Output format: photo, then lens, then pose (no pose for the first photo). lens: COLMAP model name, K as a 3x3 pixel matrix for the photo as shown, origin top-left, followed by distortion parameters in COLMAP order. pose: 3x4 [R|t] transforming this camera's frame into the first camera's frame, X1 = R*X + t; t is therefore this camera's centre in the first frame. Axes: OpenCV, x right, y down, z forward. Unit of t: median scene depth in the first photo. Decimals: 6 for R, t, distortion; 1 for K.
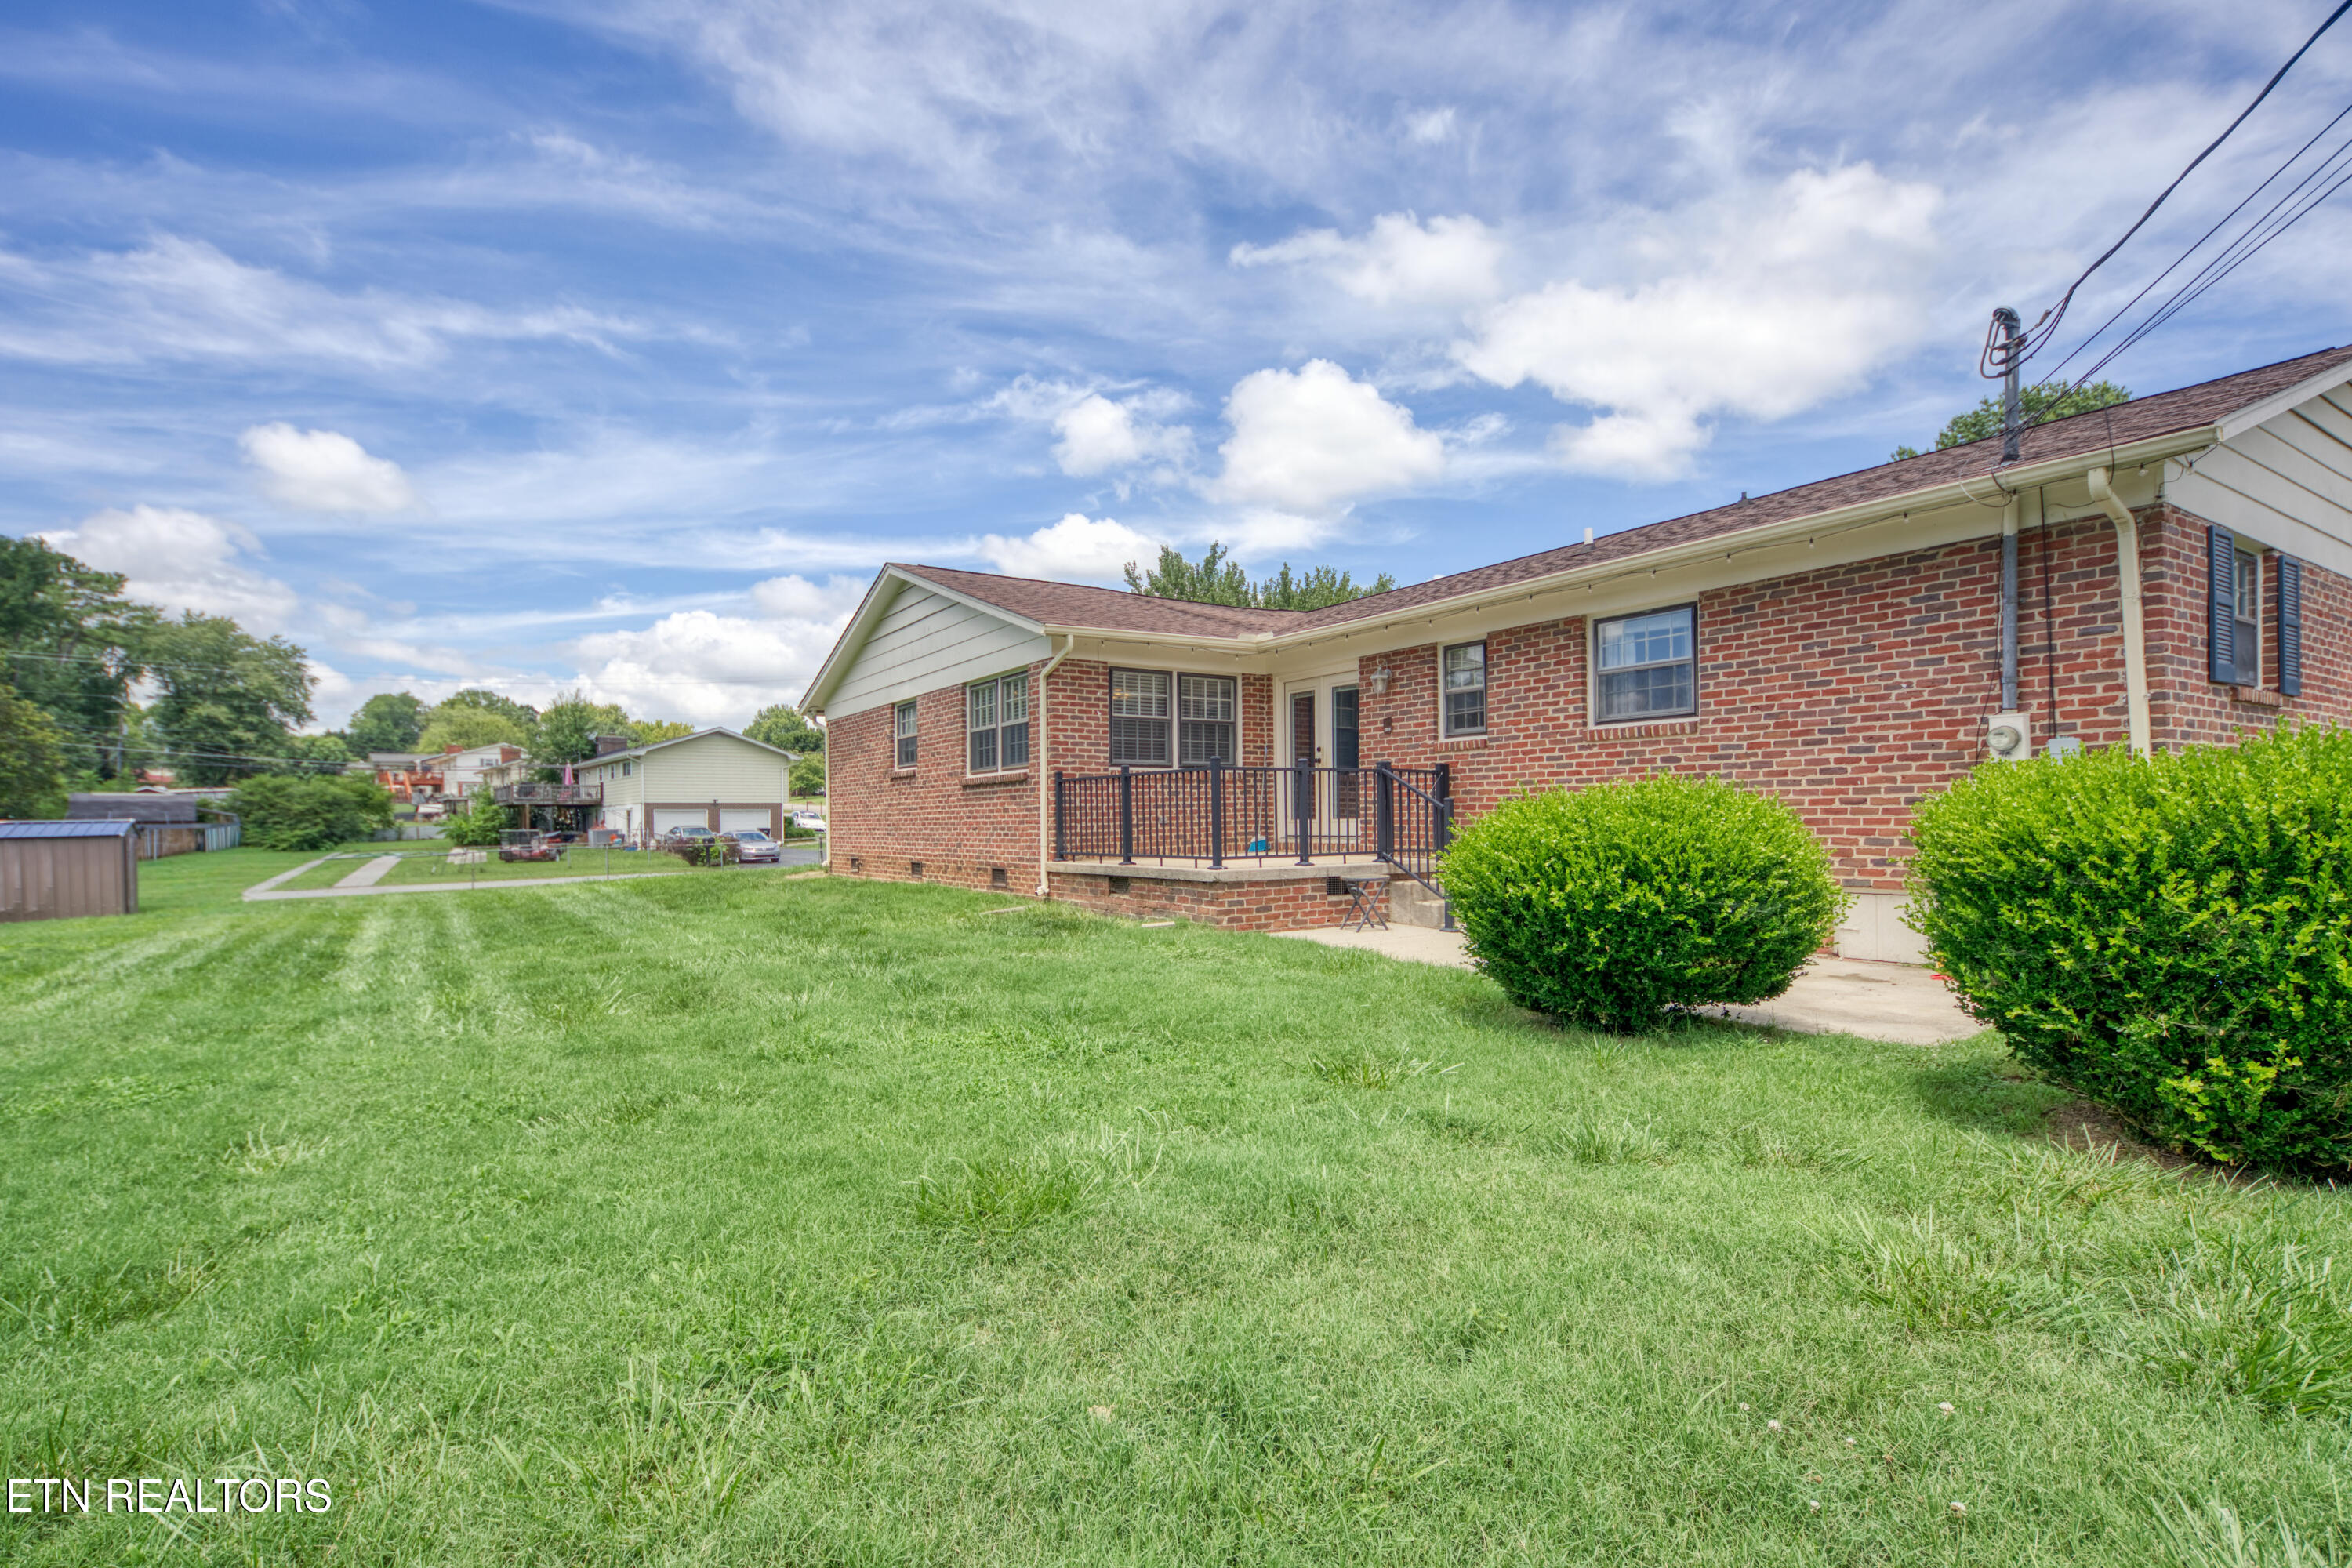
lens RADIAL K [[1058.9, 0, 1131.3], [0, 1058.9, 808.4], [0, 0, 1]] dist [0.021387, -0.009096]
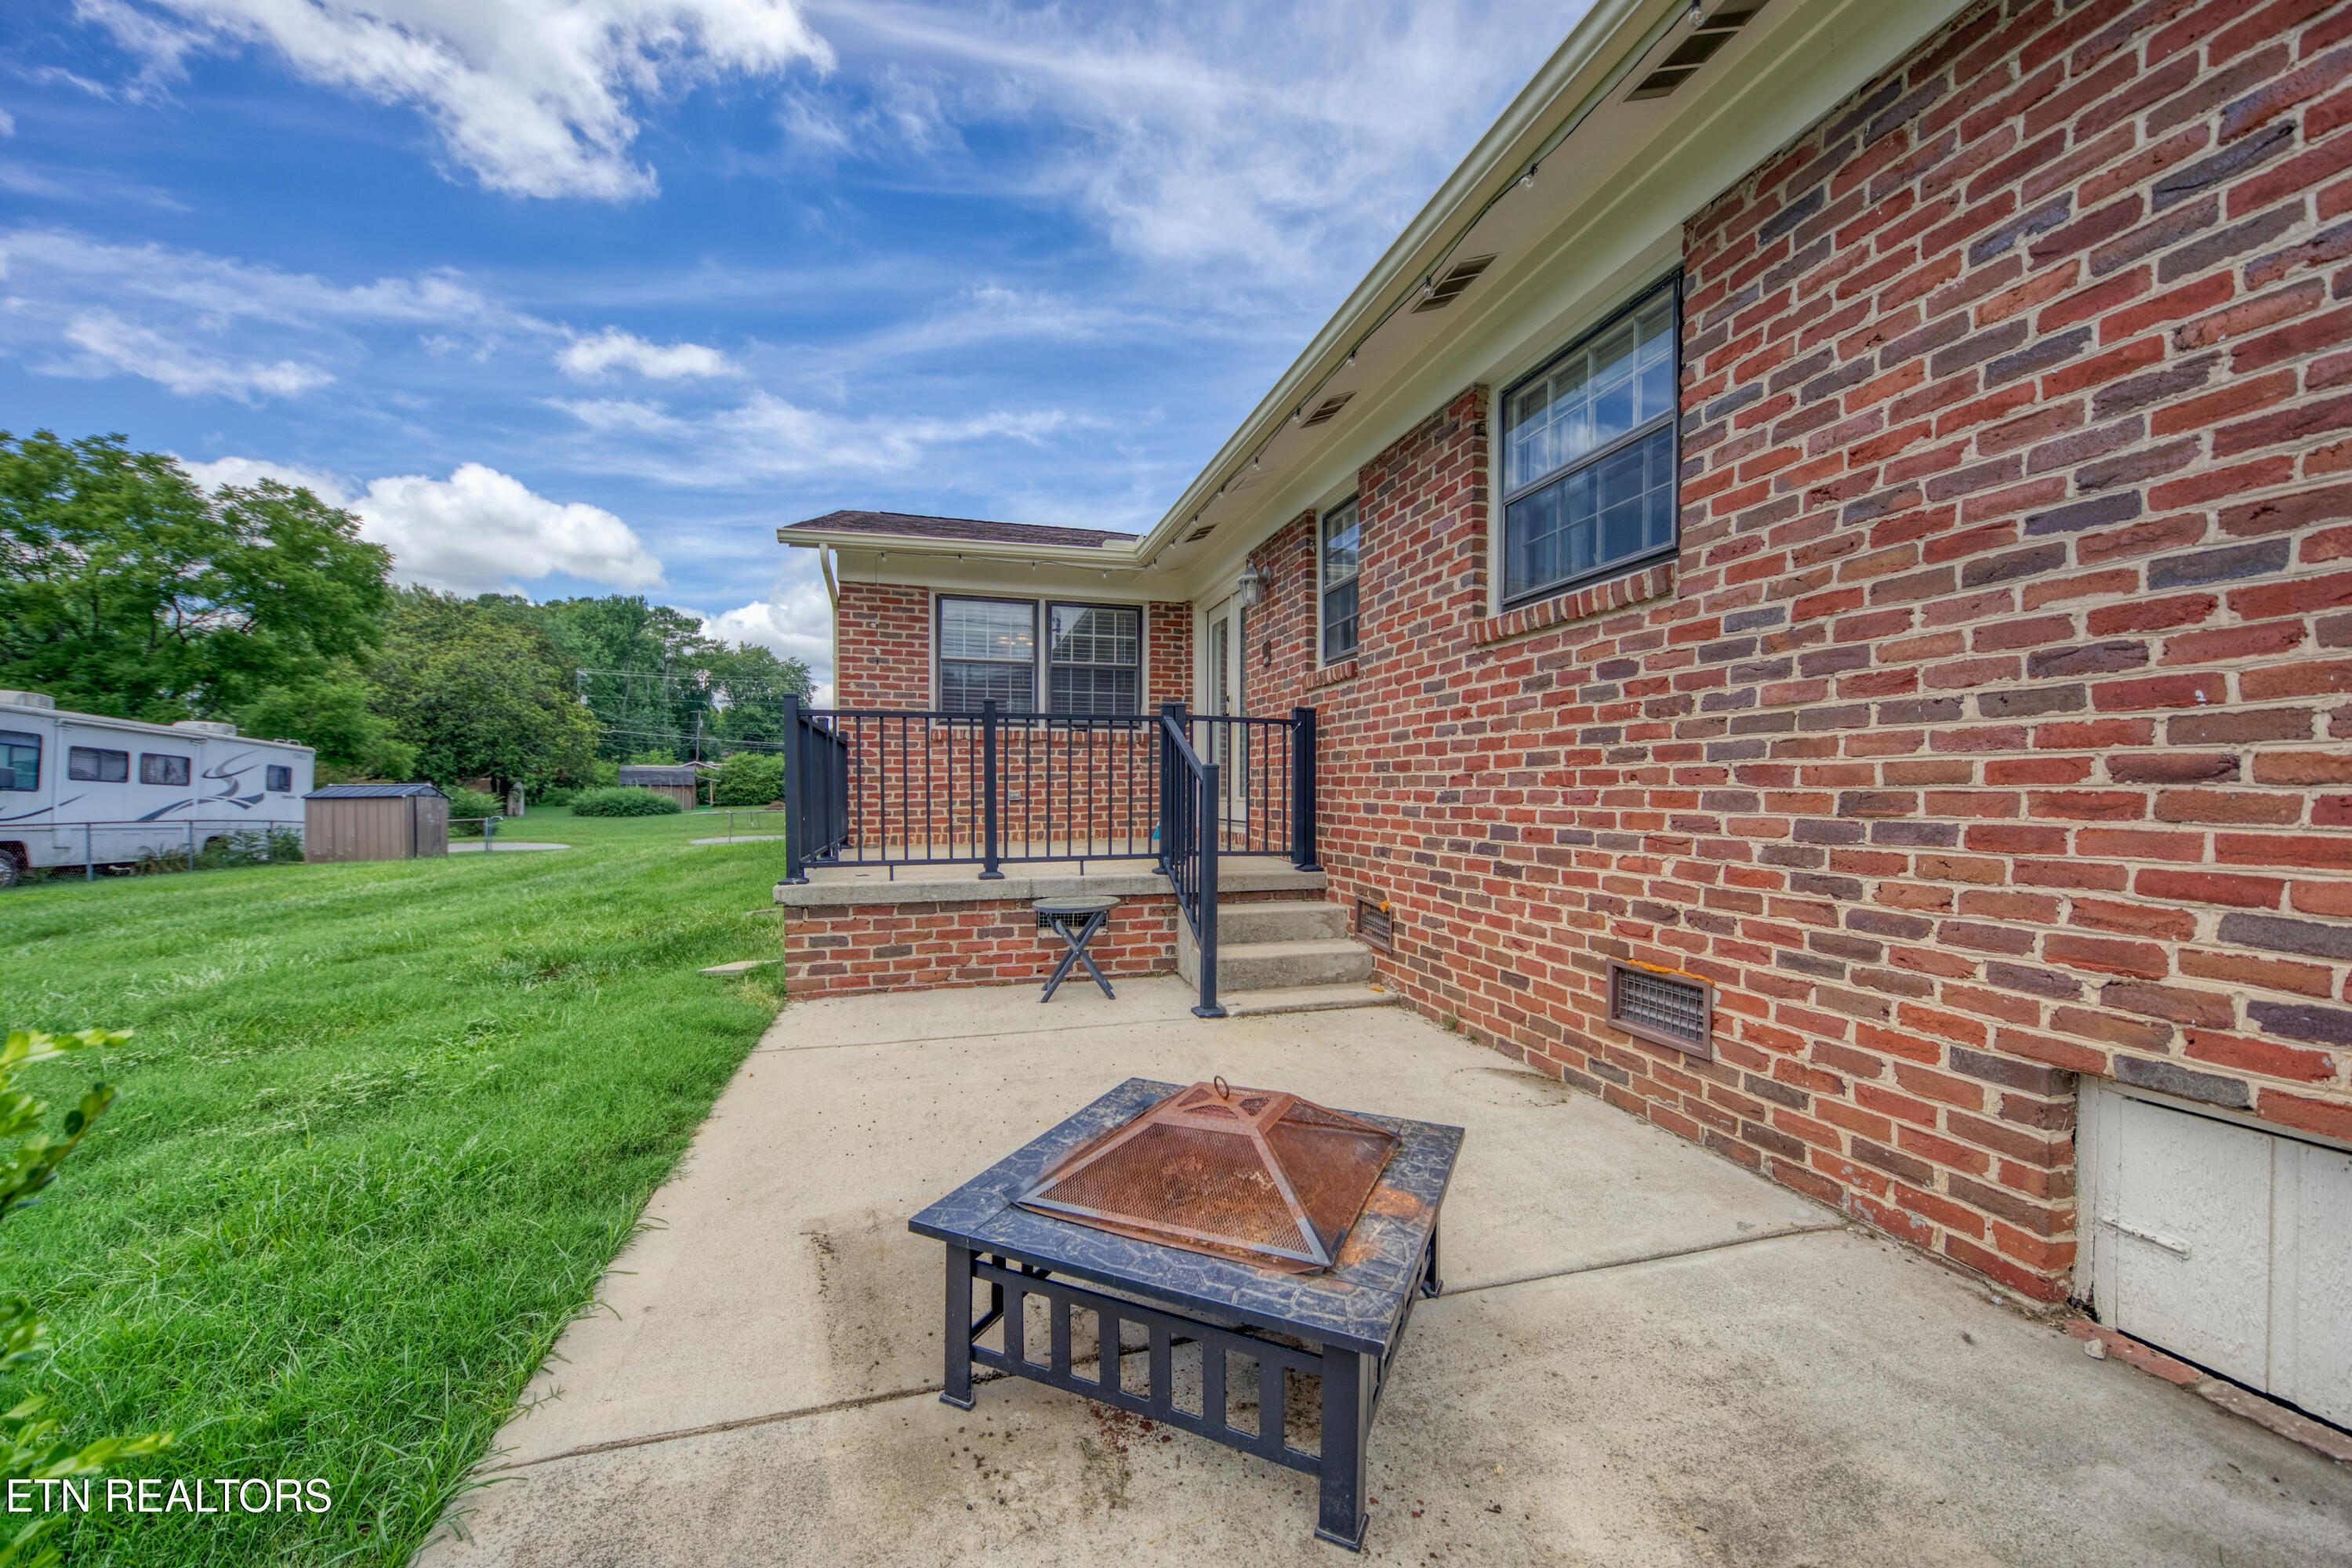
lens RADIAL K [[842.7, 0, 1178.4], [0, 842.7, 791.4], [0, 0, 1]] dist [0.020847, -0.009914]
pose [[0.957440, 0.010601, -0.288439, 0.077693], [-0.006681, 0.999872, 0.014571, -0.000396], [0.288556, -0.012023, 0.957387, 0.112640]]
